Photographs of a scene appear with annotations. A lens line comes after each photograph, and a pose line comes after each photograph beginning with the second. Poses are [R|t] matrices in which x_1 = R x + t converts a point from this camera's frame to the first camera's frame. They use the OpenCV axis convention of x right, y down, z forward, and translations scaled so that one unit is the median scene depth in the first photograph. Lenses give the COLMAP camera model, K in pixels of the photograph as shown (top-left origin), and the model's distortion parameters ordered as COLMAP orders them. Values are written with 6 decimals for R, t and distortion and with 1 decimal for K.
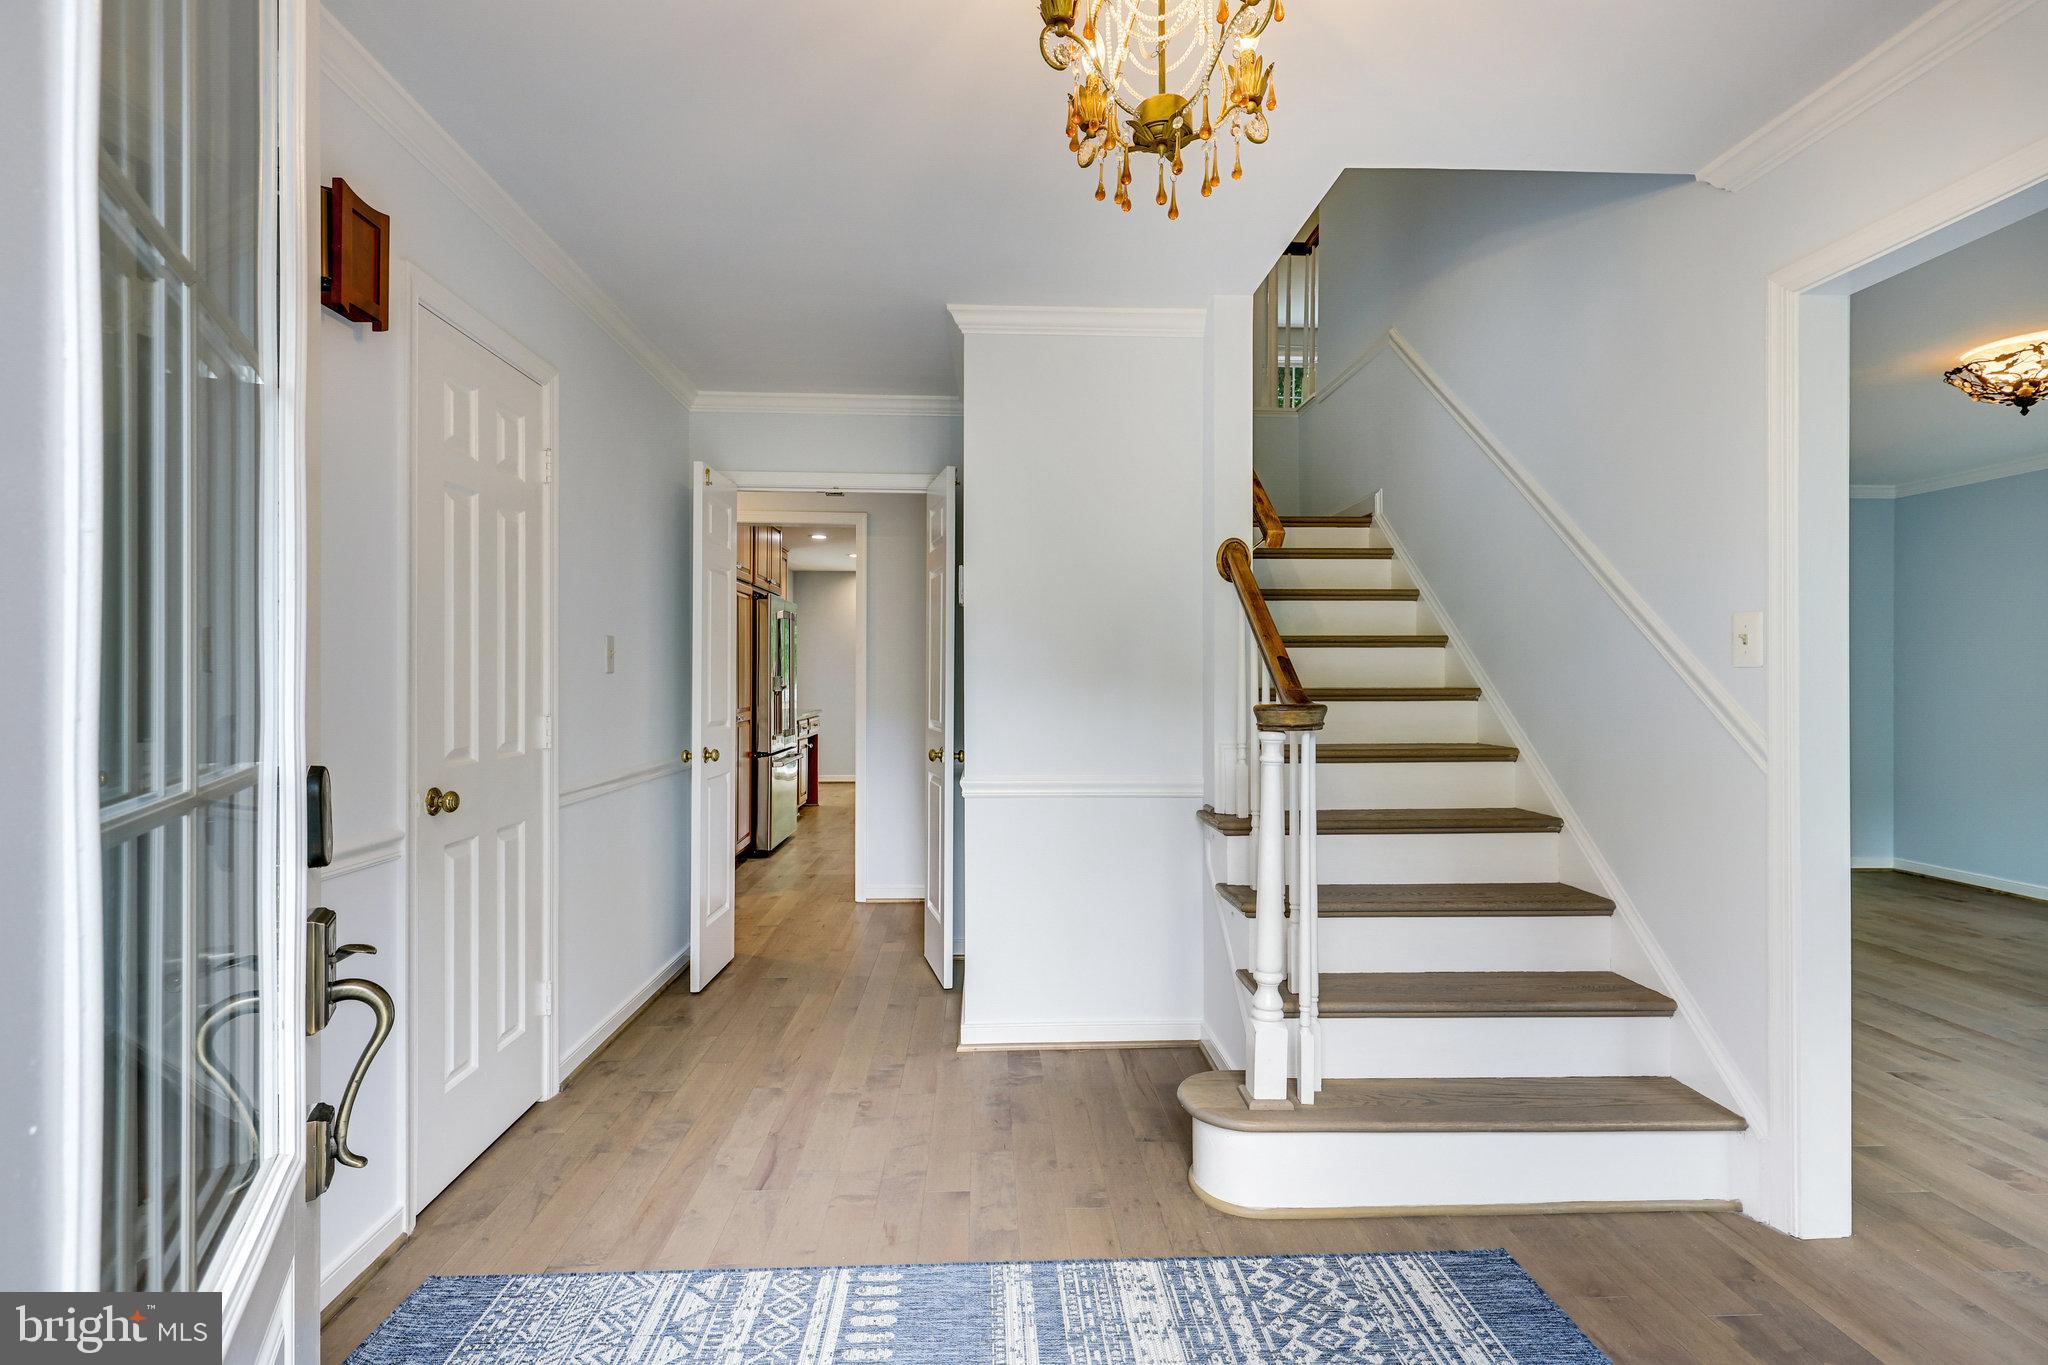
lens RADIAL K [[946.6, 0, 1024.0], [0, 946.6, 682.5], [0, 0, 1]] dist [0.005219, 0.000745]
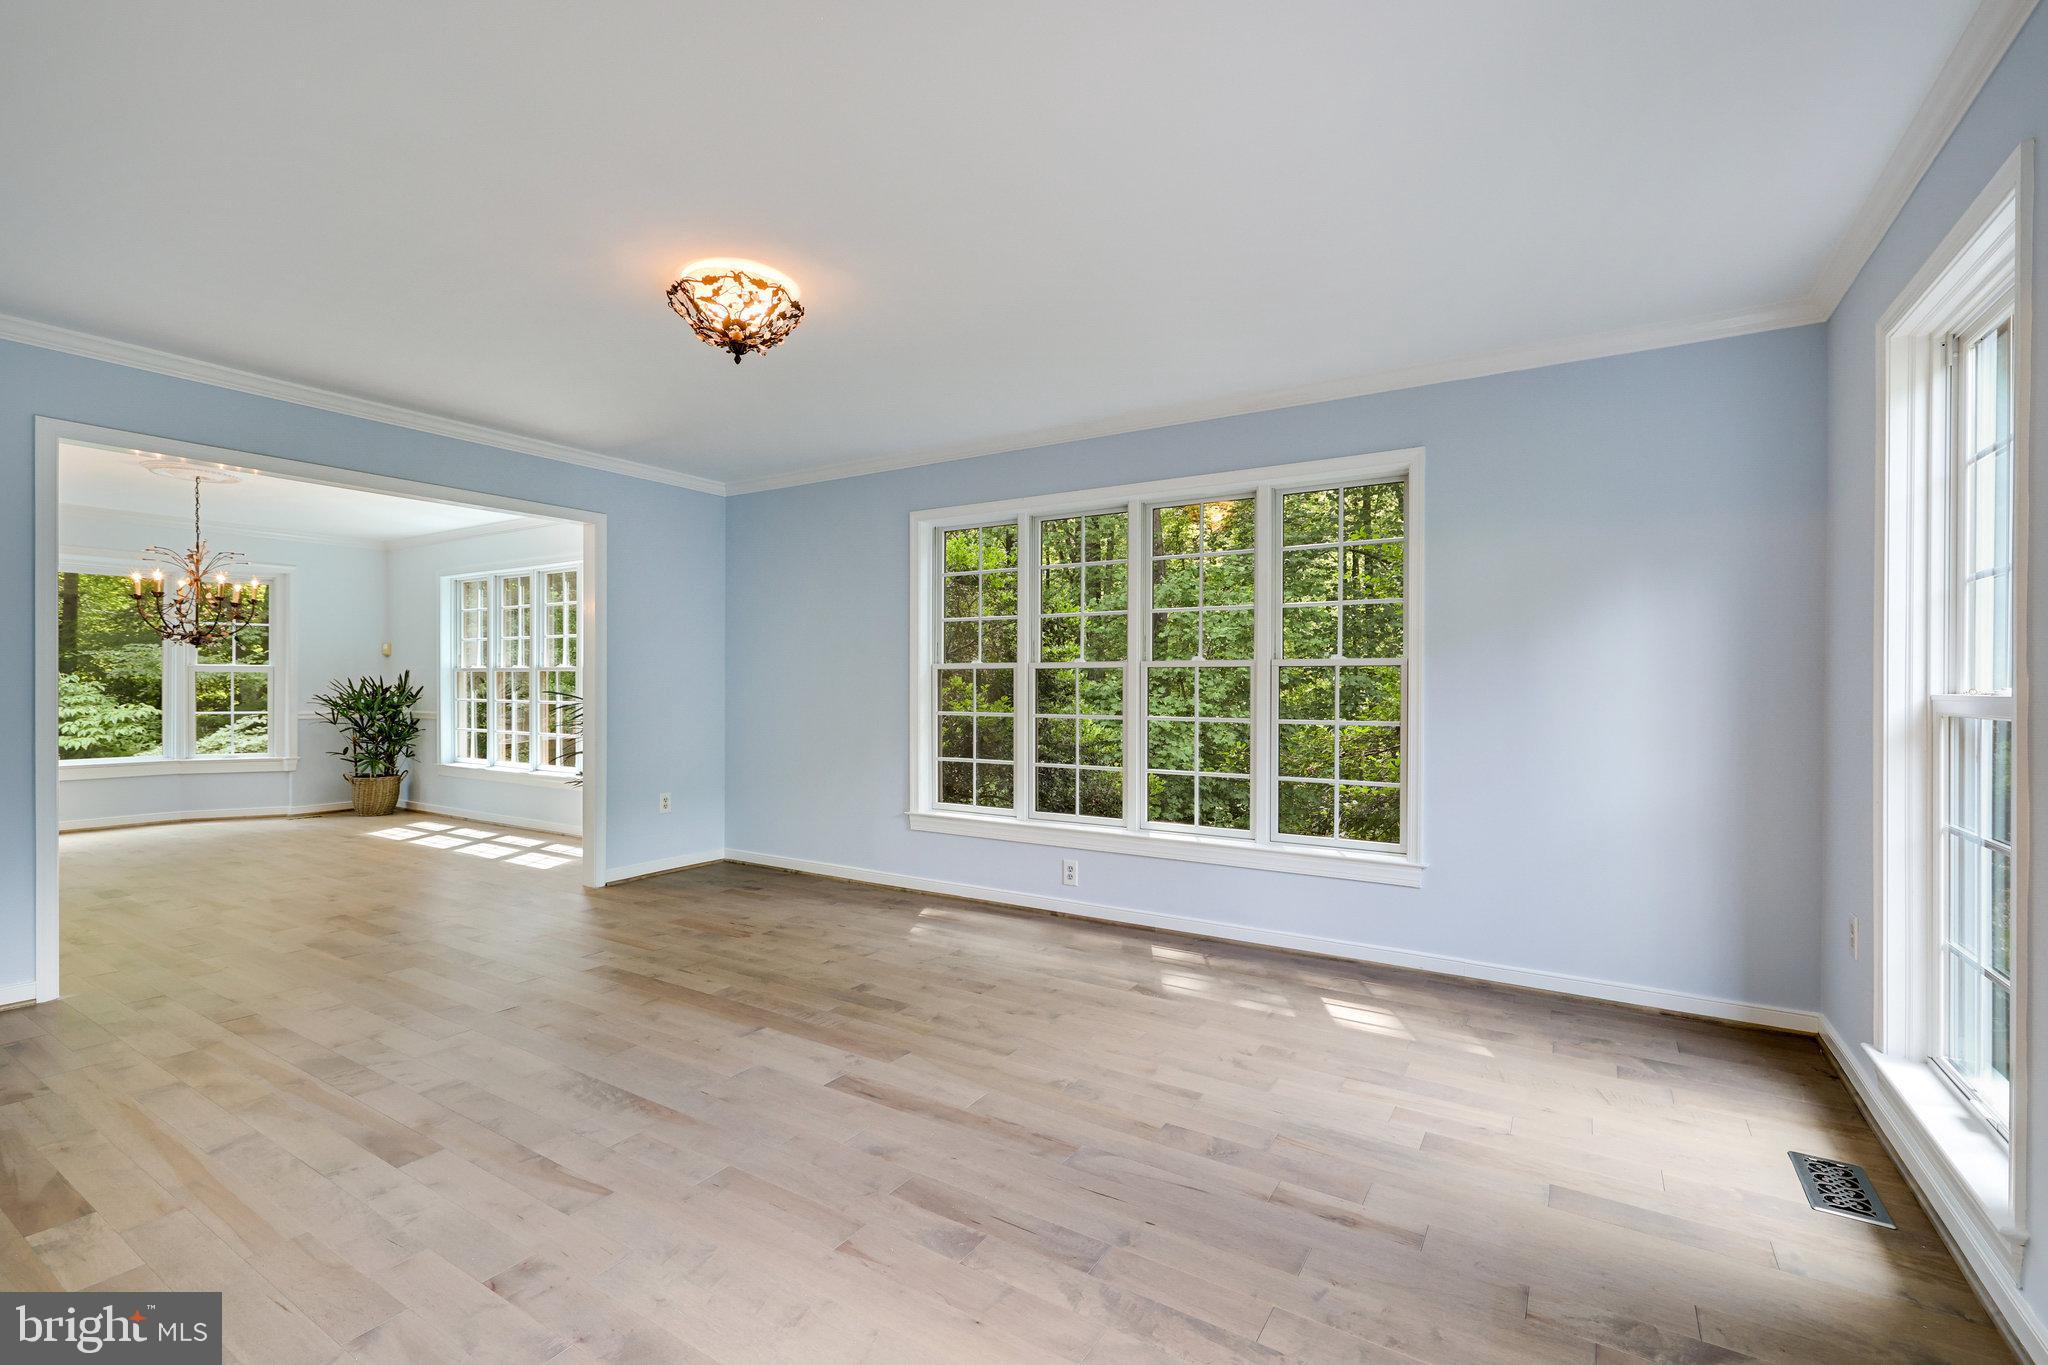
lens RADIAL K [[900.1, 0, 1026.1], [0, 900.1, 686.0], [0, 0, 1]] dist [0.002683, 0.000080]
pose [[0.572285, -0.000295, 0.820055, 0.528996], [-0.002339, 0.999995, 0.001992, 0.012489], [-0.820051, -0.003058, 0.572282, 0.313369]]
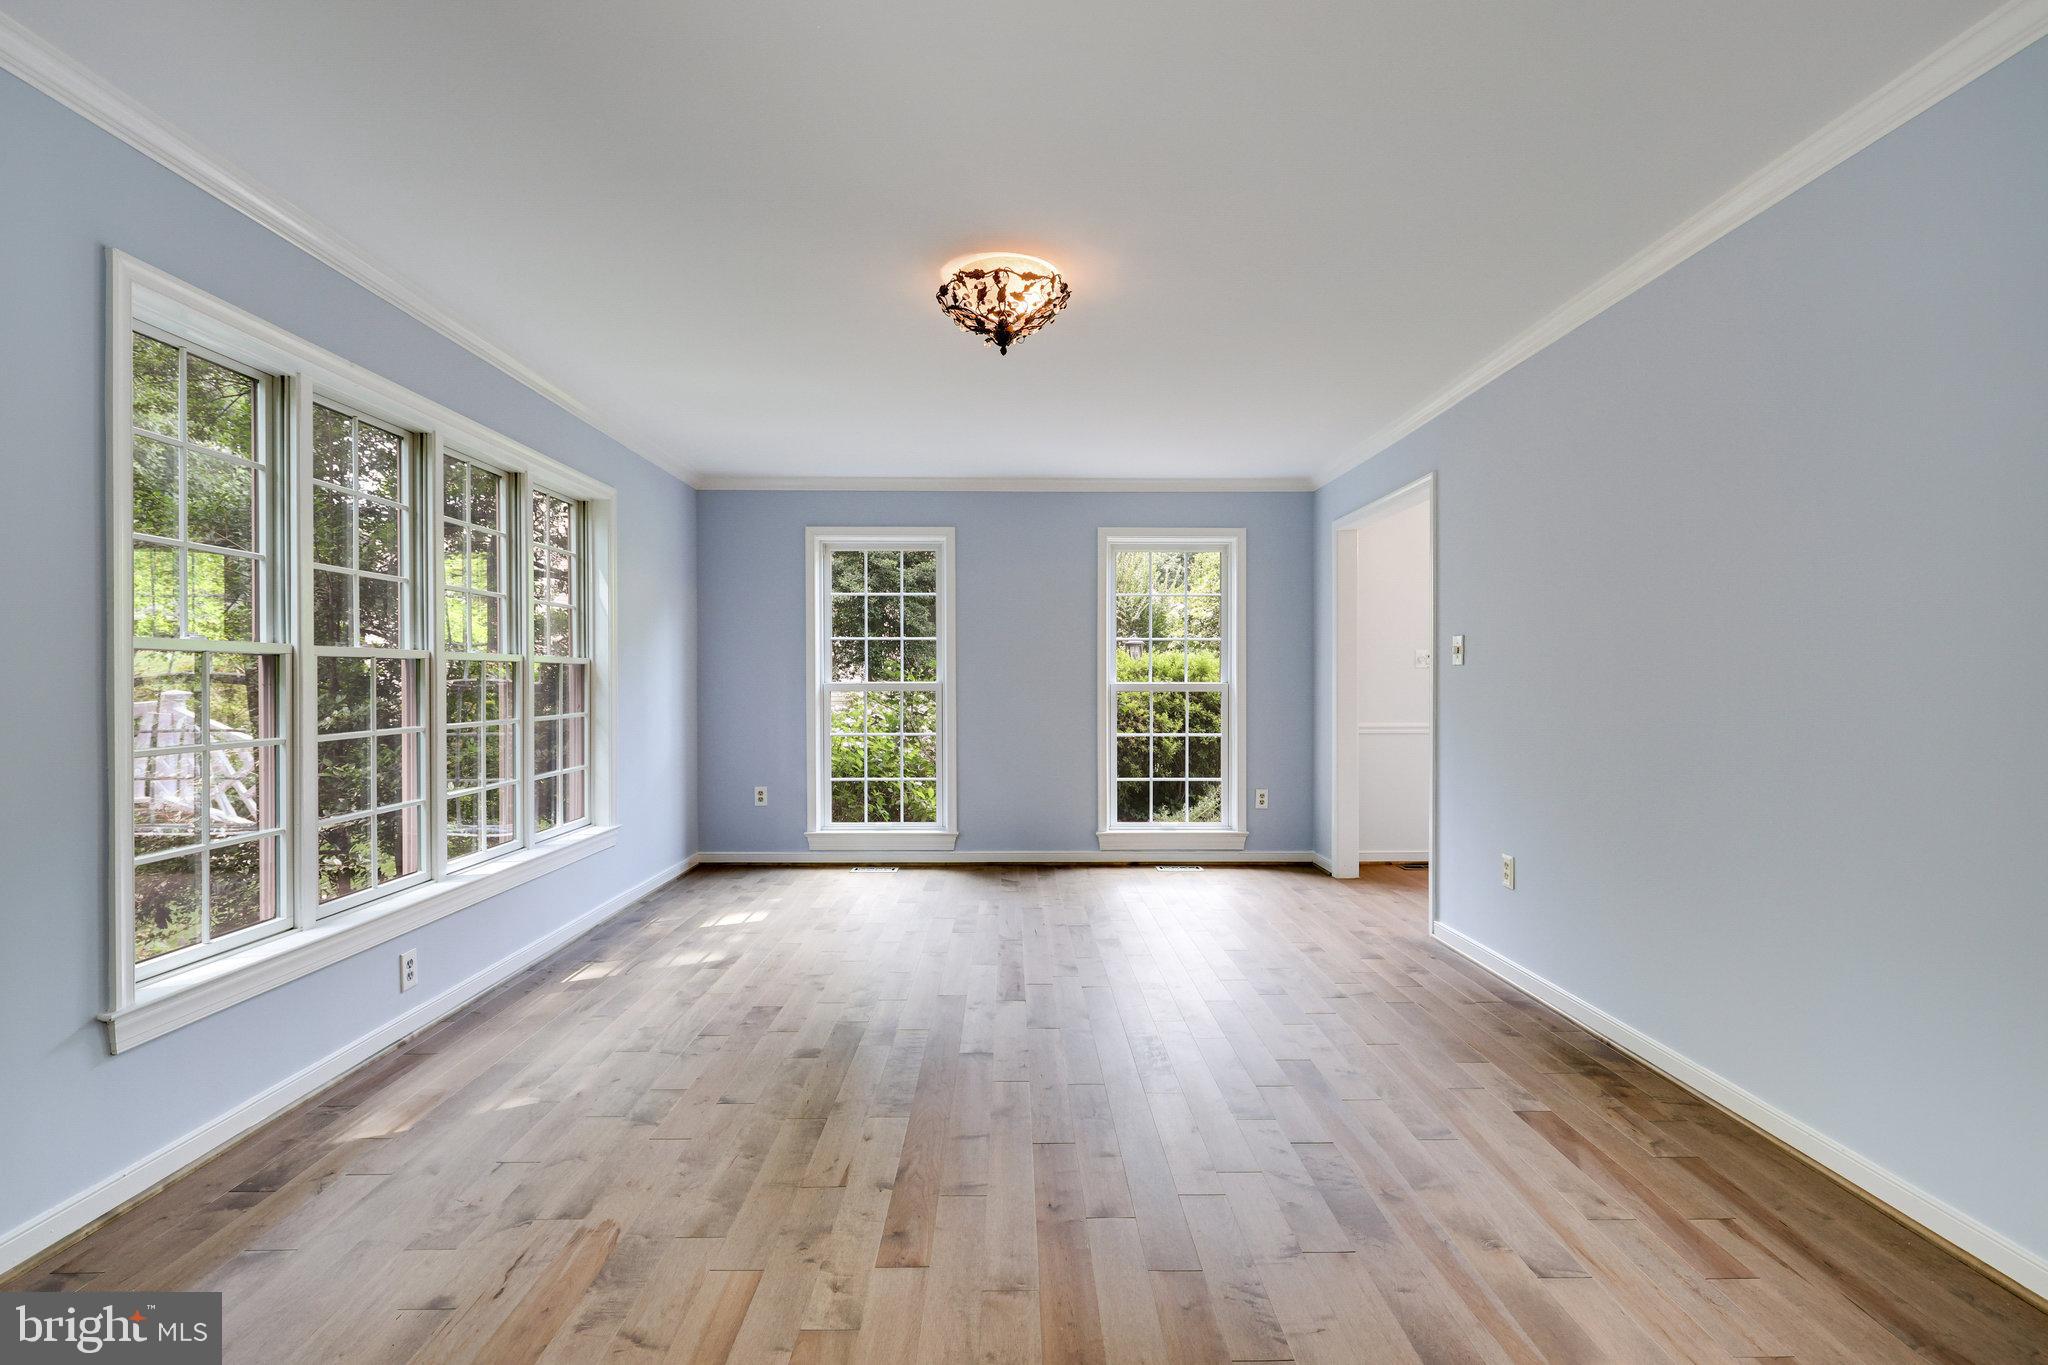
lens RADIAL K [[900.1, 0, 1026.1], [0, 900.1, 686.0], [0, 0, 1]] dist [0.002683, 0.000080]
pose [[-0.998959, 0.000551, 0.045613, 1.001892], [0.000863, 0.999976, 0.006830, 0.009369], [-0.045608, 0.006862, -0.998936, 1.818379]]
